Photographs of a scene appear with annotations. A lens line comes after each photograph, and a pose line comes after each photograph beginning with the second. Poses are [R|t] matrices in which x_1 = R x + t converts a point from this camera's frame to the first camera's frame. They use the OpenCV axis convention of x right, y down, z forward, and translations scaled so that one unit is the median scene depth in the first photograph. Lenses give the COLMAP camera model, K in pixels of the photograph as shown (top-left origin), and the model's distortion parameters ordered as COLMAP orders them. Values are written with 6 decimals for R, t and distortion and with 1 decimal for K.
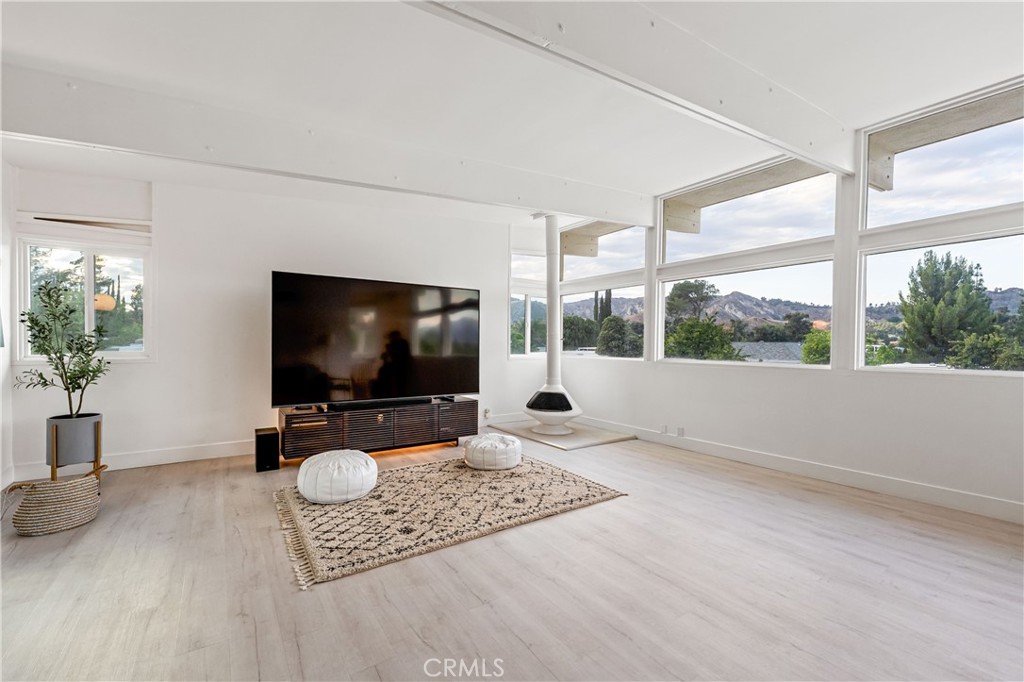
lens RADIAL K [[434.6, 0, 512.0], [0, 434.6, 341.0], [0, 0, 1]] dist [0.000124, 0.000015]
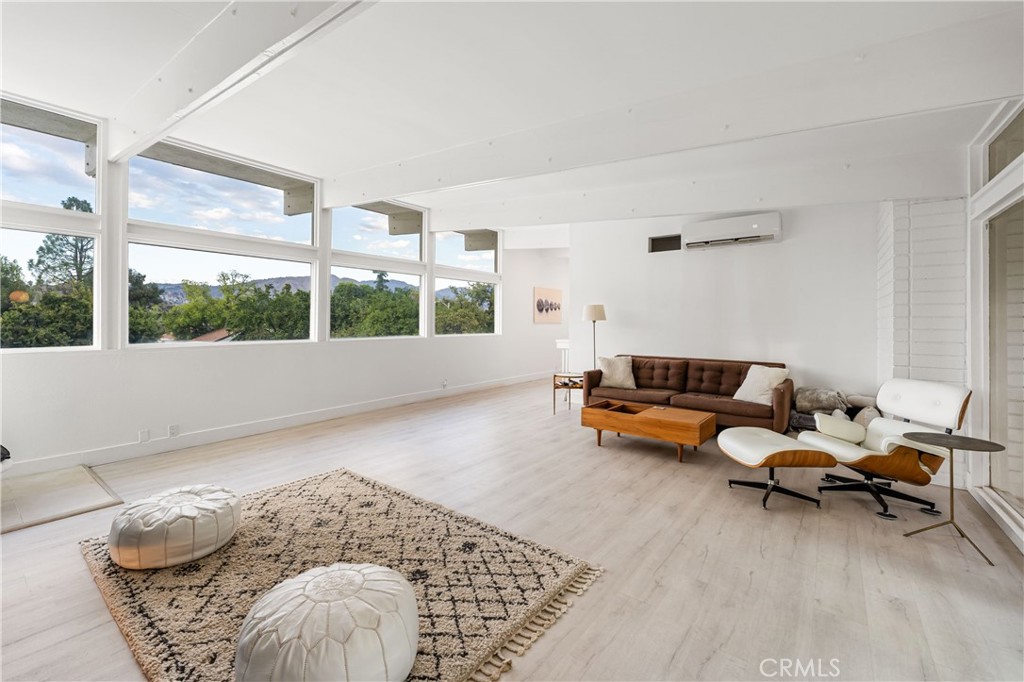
lens RADIAL K [[414.2, 0, 509.9], [0, 414.2, 322.9], [0, 0, 1]] dist [-0.000422, -0.000036]
pose [[-0.309782, -0.008553, 0.950769, -0.434250], [-0.009058, 0.999941, 0.006044, -0.005420], [-0.950764, -0.006740, -0.309842, 0.491785]]
